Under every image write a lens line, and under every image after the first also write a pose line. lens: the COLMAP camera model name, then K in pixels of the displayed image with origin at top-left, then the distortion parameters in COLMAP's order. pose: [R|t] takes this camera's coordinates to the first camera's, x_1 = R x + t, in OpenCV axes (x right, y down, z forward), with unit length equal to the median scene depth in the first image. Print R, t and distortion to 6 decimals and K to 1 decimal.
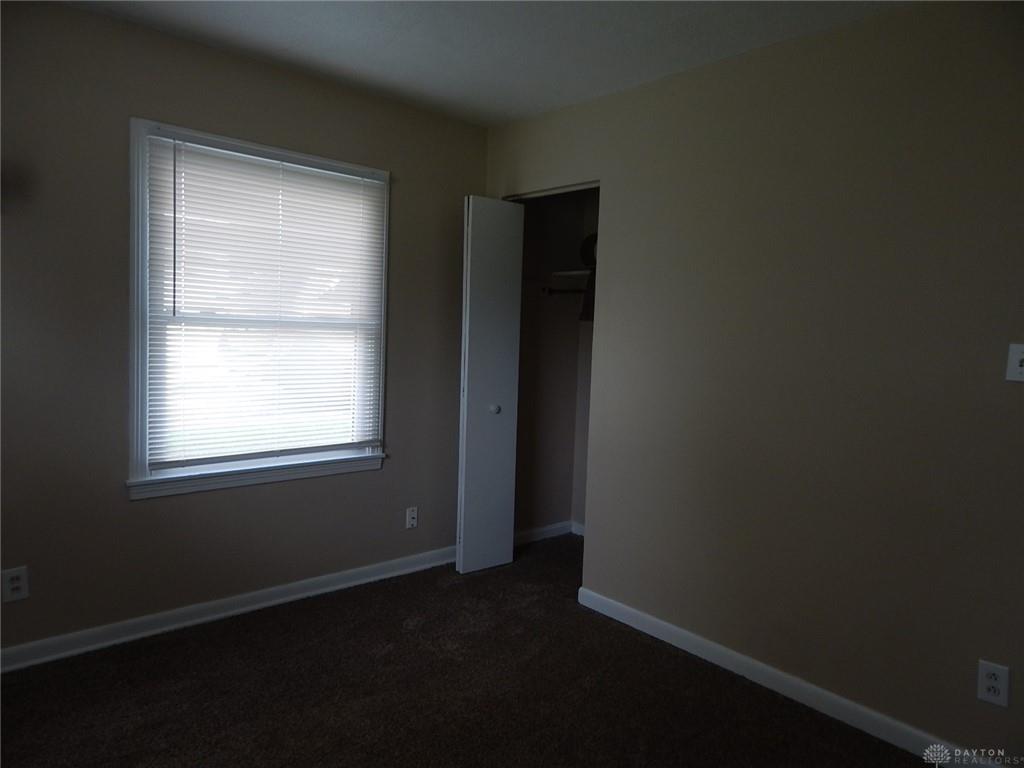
lens RADIAL K [[669.7, 0, 512.6], [0, 669.7, 385.0], [0, 0, 1]] dist [0.000812, -0.003977]
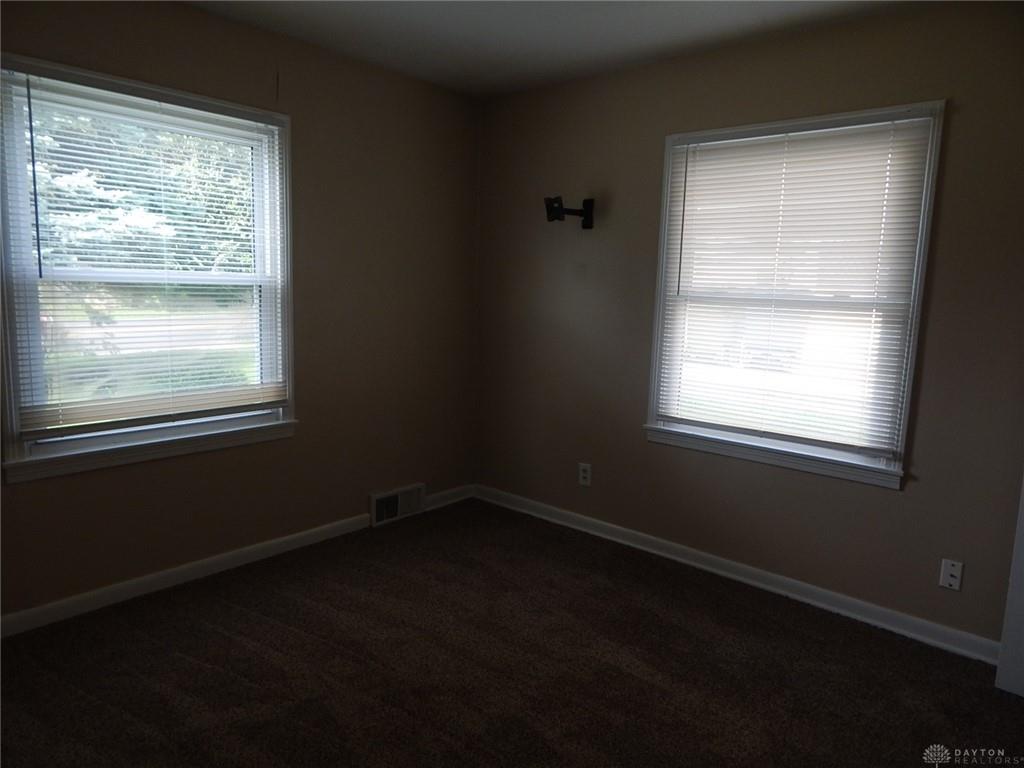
lens RADIAL K [[669.7, 0, 513.1], [0, 669.7, 380.1], [0, 0, 1]] dist [0.000812, -0.003977]
pose [[0.130896, 0.103193, -0.986011, 0.535890], [-0.114251, 0.989512, 0.088392, -0.020770], [0.984791, 0.101083, 0.141313, 0.465704]]
